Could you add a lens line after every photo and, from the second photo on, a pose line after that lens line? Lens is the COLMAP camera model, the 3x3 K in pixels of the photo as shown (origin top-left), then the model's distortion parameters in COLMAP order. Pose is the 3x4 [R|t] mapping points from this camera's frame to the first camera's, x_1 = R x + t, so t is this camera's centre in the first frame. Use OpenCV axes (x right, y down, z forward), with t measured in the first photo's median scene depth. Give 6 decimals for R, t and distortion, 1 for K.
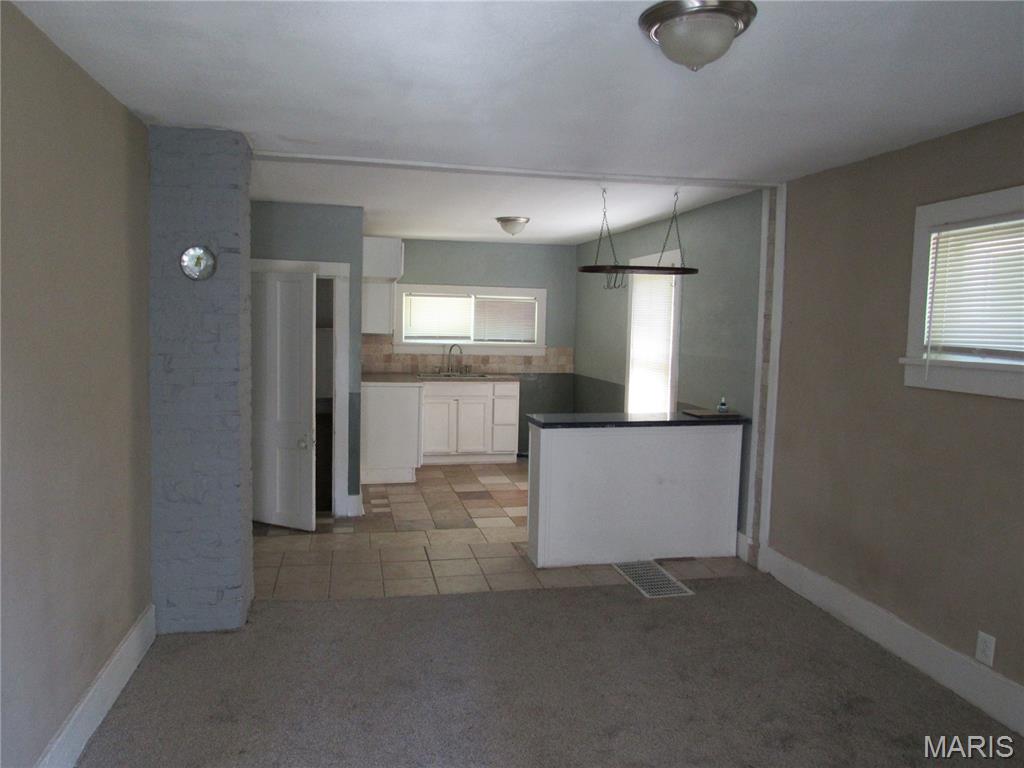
lens RADIAL K [[744.9, 0, 511.9], [0, 744.9, 381.5], [0, 0, 1]] dist [-0.031102, -0.011881]
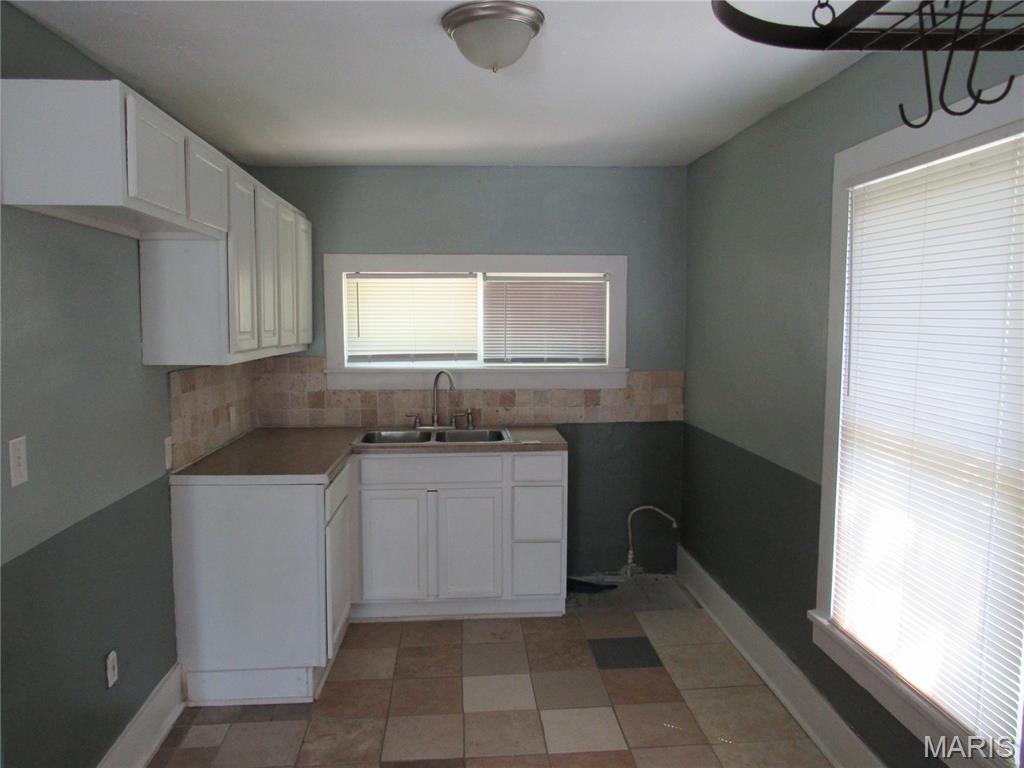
lens RADIAL K [[744.9, 0, 514.6], [0, 744.9, 387.3], [0, 0, 1]] dist [-0.031102, -0.011881]
pose [[0.989997, -0.010145, -0.140720, 0.041584], [0.012457, 0.999801, 0.015553, -0.045096], [0.140534, -0.017150, 0.989927, 0.497507]]
